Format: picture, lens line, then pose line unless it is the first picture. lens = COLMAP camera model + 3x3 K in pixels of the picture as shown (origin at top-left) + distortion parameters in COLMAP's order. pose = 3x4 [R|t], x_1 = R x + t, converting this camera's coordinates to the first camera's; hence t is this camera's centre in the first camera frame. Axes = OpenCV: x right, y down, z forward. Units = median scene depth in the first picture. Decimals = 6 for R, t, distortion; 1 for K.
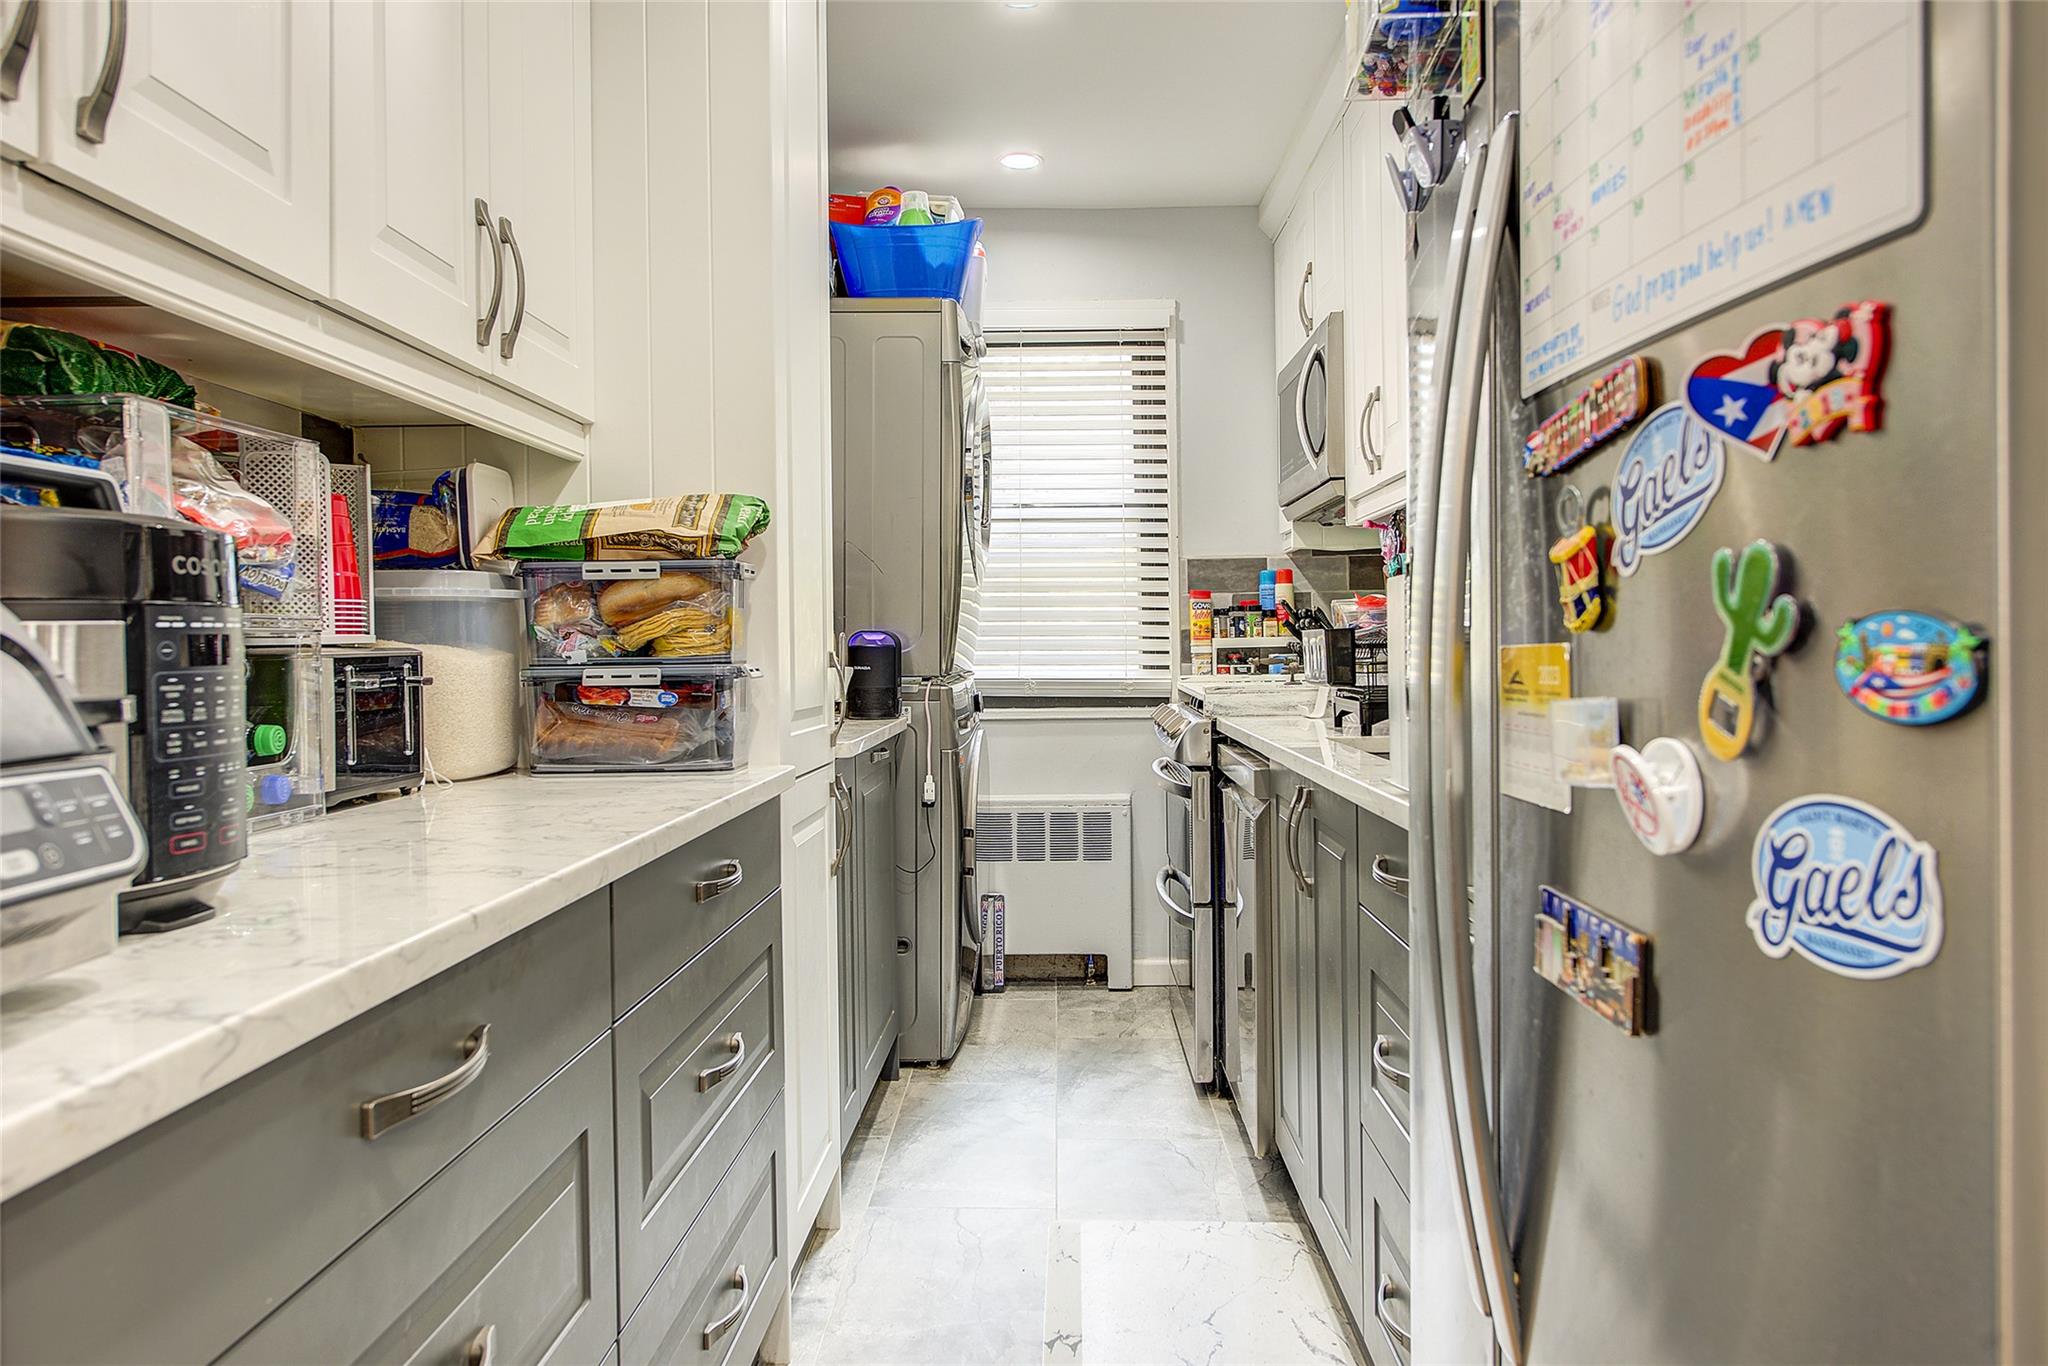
lens RADIAL K [[1376.3, 0, 1042.2], [0, 1376.3, 652.5], [0, 0, 1]] dist [-0.000414, -0.000273]
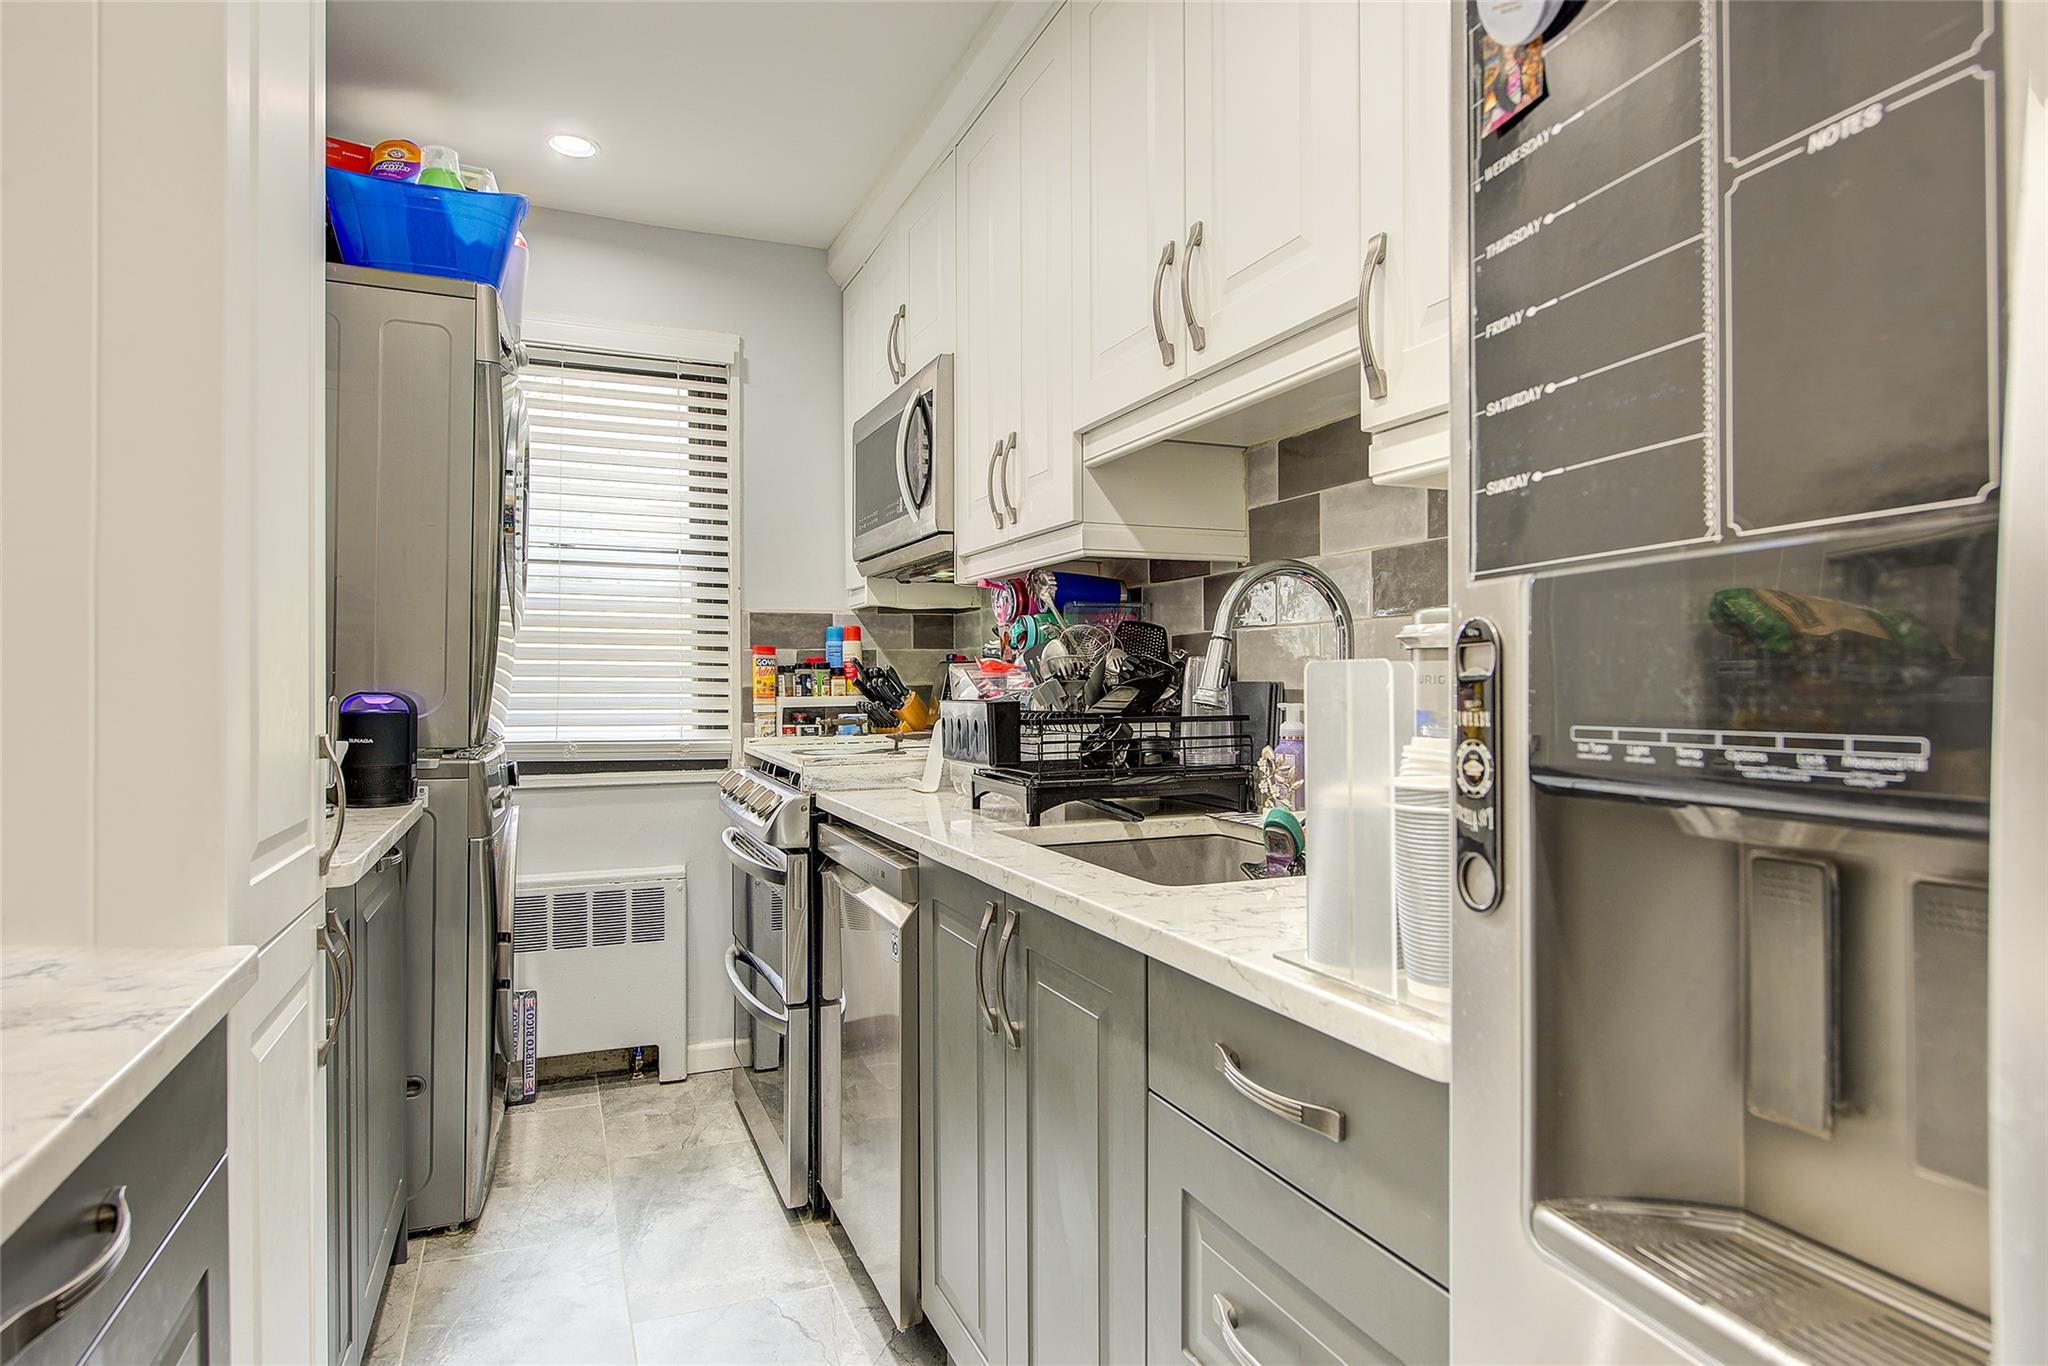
lens RADIAL K [[1176.0, 0, 1025.7], [0, 1176.0, 682.7], [0, 0, 1]] dist [0.001905, -0.001633]
pose [[0.920576, 0.008965, 0.390460, -0.045772], [-0.005701, 0.999938, -0.009518, -0.017472], [-0.390522, 0.006536, 0.920571, 0.247794]]
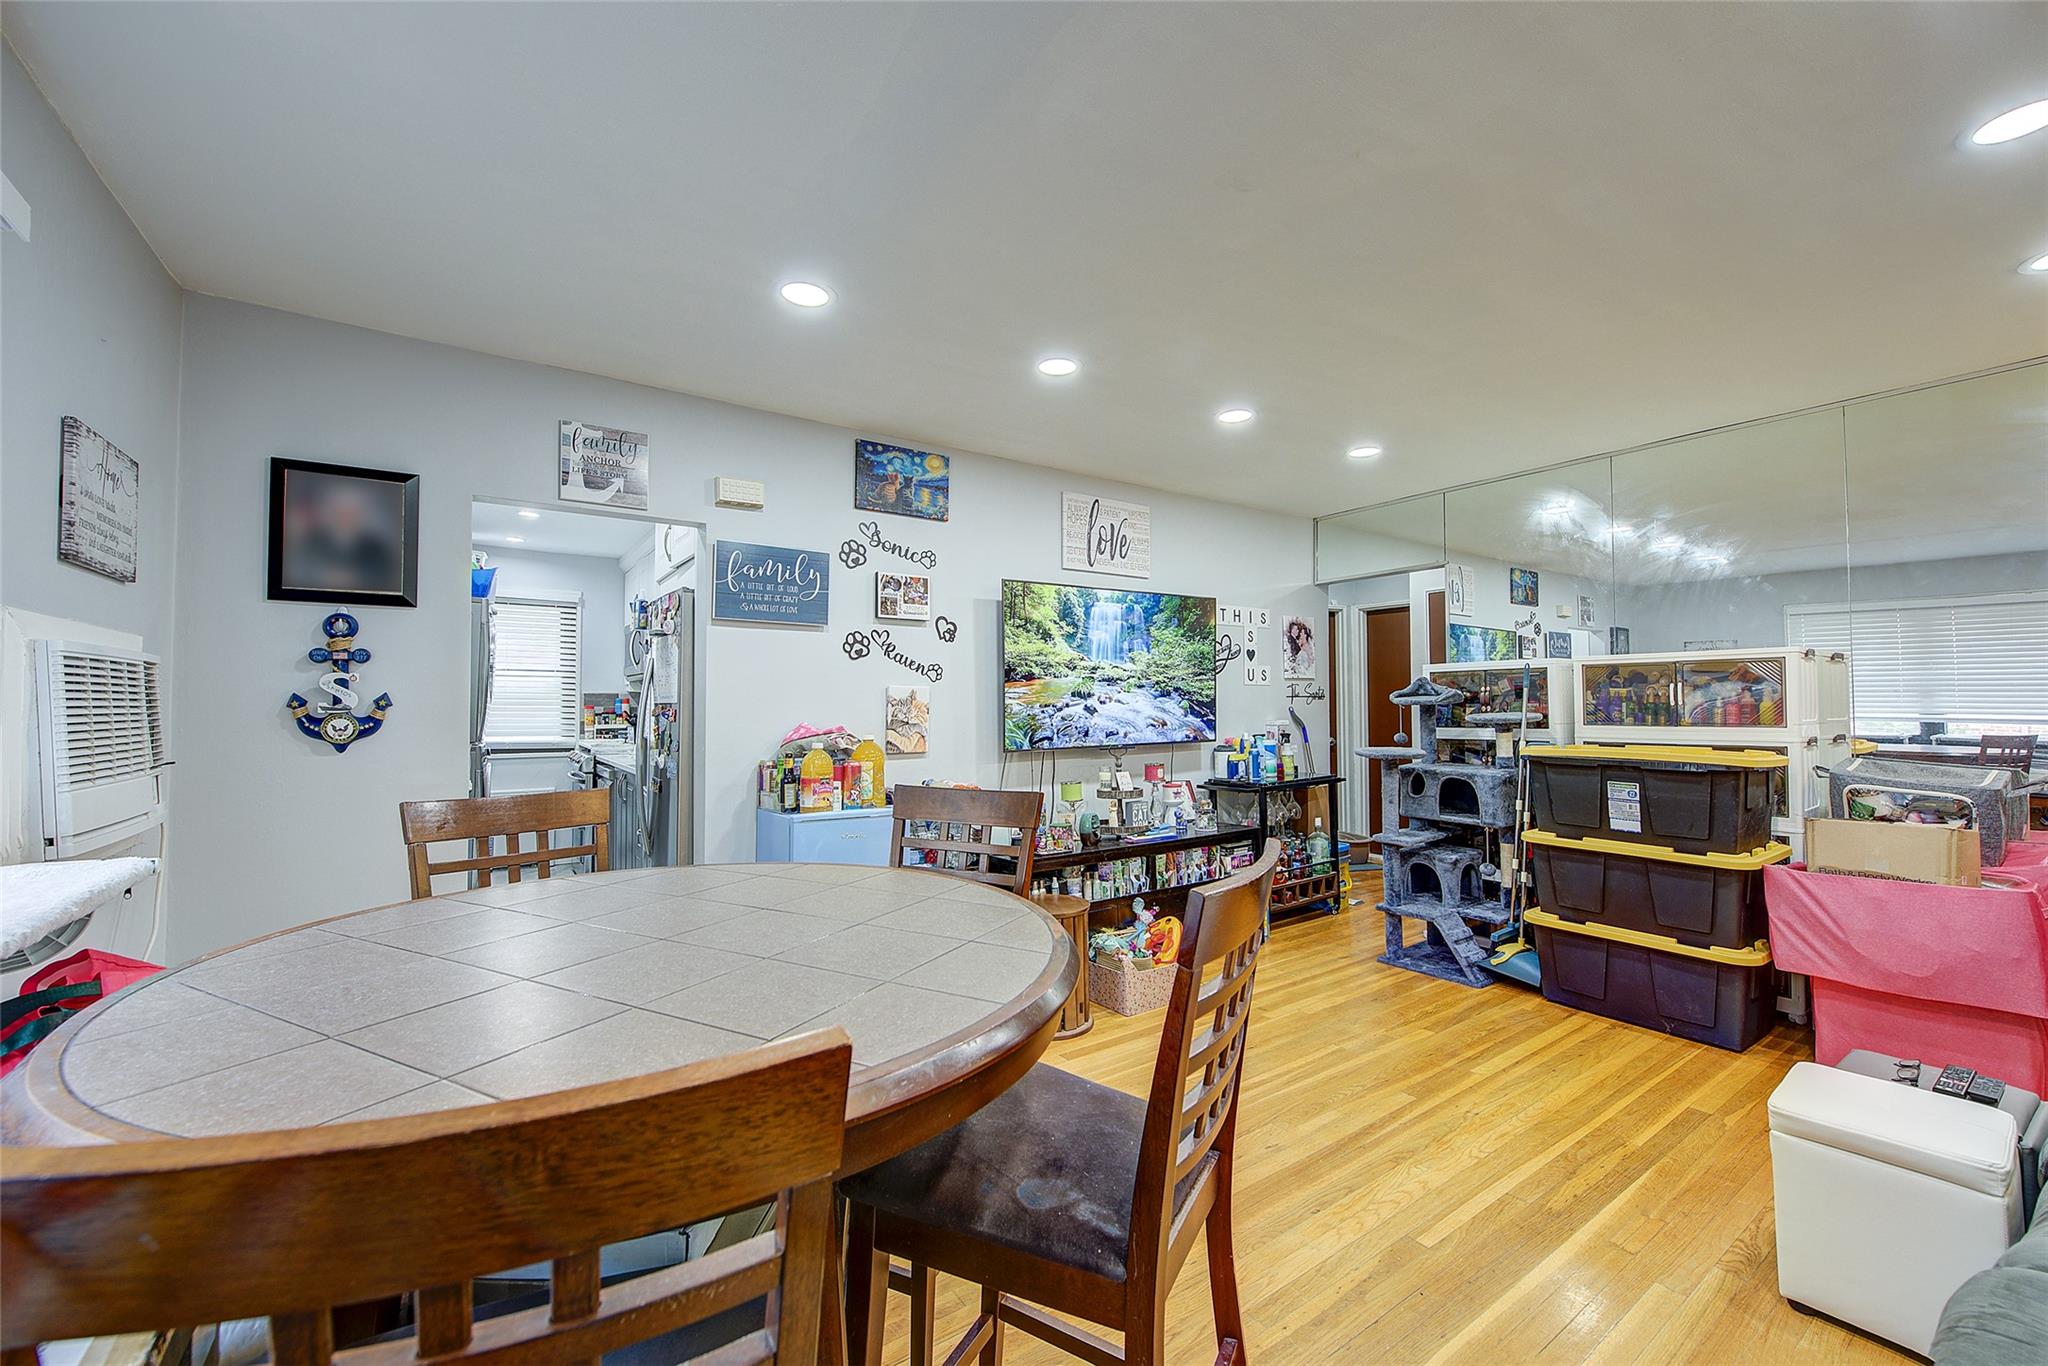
lens RADIAL K [[807.8, 0, 1018.3], [0, 807.8, 684.2], [0, 0, 1]] dist [-0.004640, -0.001169]
pose [[0.820428, 0.027952, 0.571066, -0.115895], [-0.005055, 0.999120, -0.041641, -0.035536], [-0.571727, 0.031276, 0.819848, -0.894580]]
